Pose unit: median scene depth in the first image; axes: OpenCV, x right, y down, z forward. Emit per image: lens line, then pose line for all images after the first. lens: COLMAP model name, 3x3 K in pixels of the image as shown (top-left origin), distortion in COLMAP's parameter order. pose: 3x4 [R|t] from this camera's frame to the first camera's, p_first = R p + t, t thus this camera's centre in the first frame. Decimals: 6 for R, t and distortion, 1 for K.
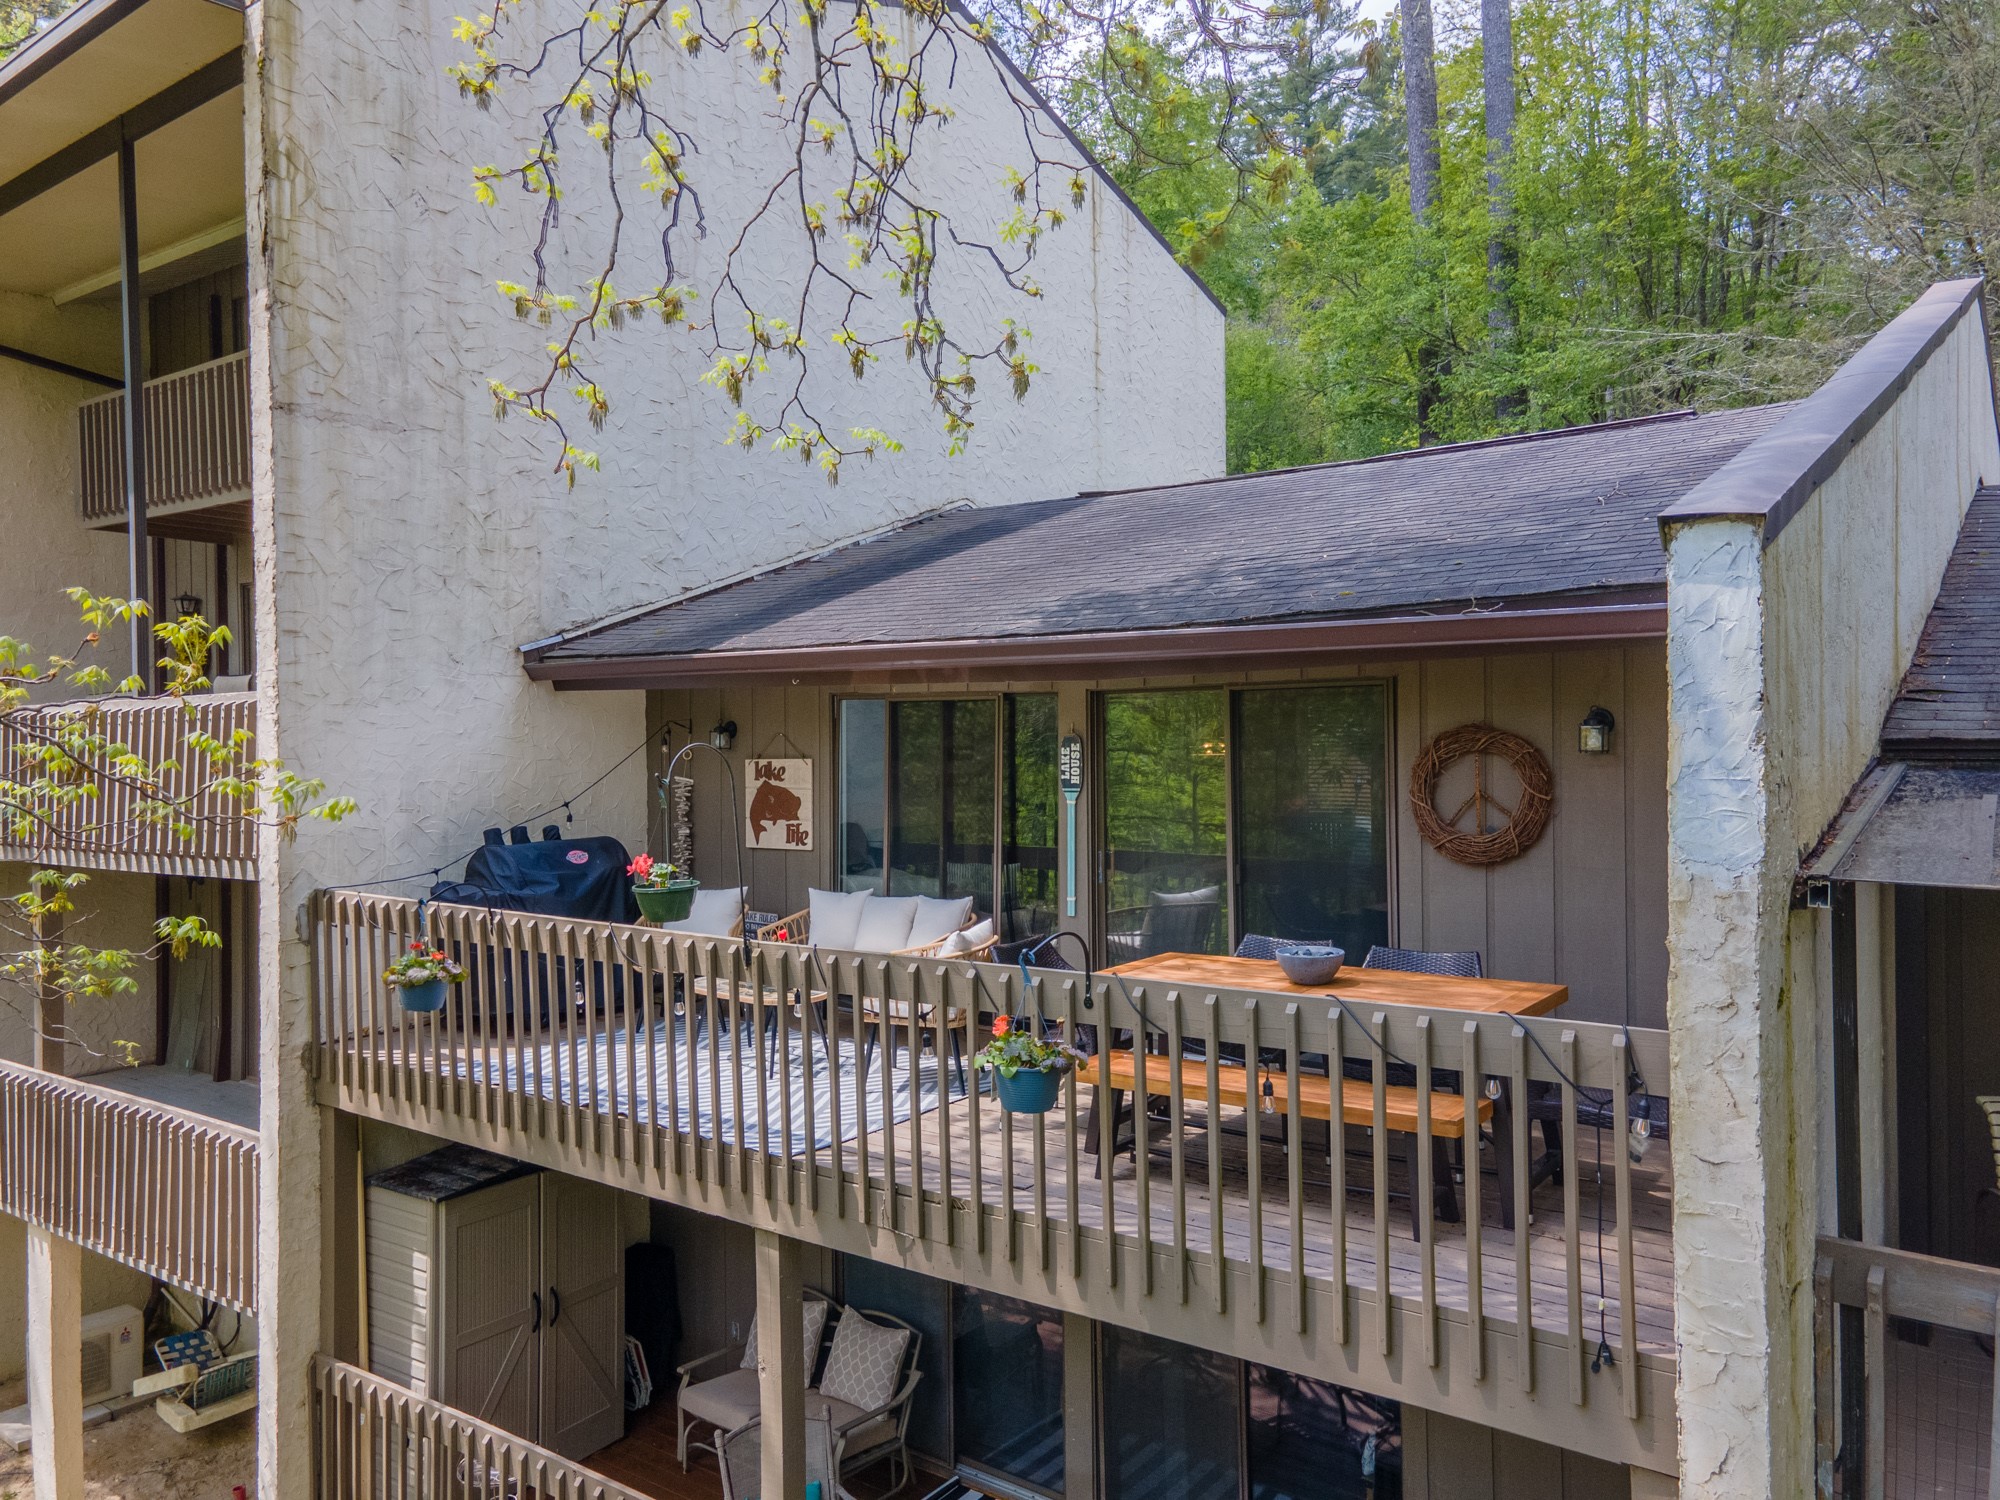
lens RADIAL K [[1362.1, 0, 988.2], [0, 1362.1, 746.5], [0, 0, 1]] dist [0.004769, -0.000269]
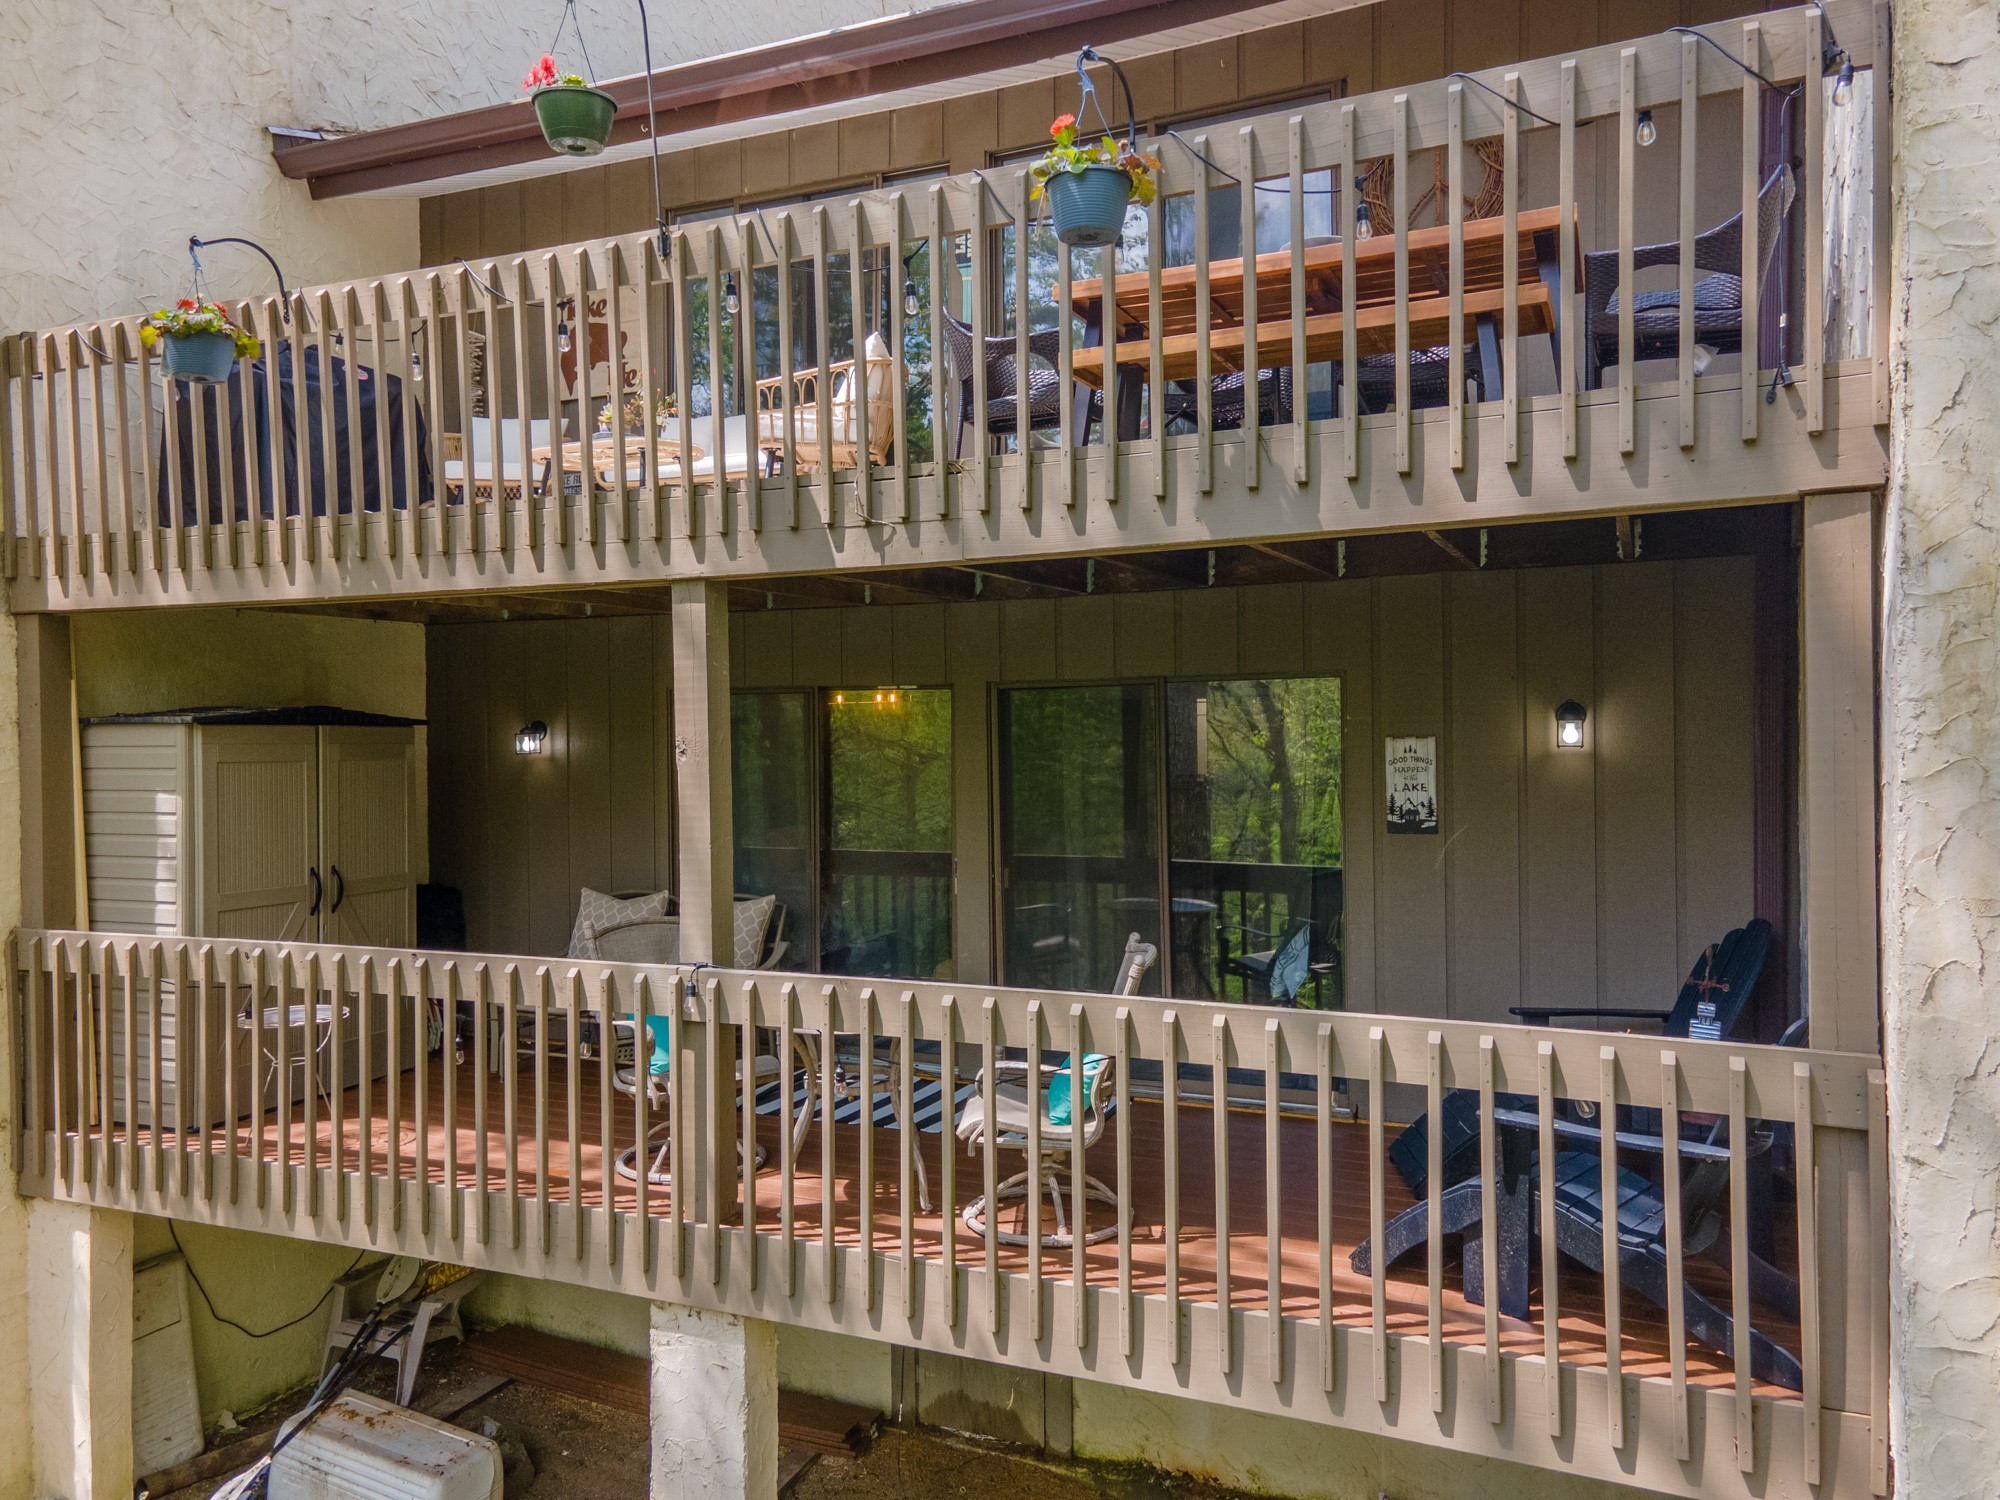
lens RADIAL K [[1362.1, 0, 988.2], [0, 1362.1, 746.5], [0, 0, 1]] dist [0.004769, -0.000269]
pose [[0.972933, -0.002782, 0.231071, -0.132511], [-0.002081, 0.999782, 0.020799, 0.326076], [-0.231079, -0.020717, 0.972714, 0.113523]]
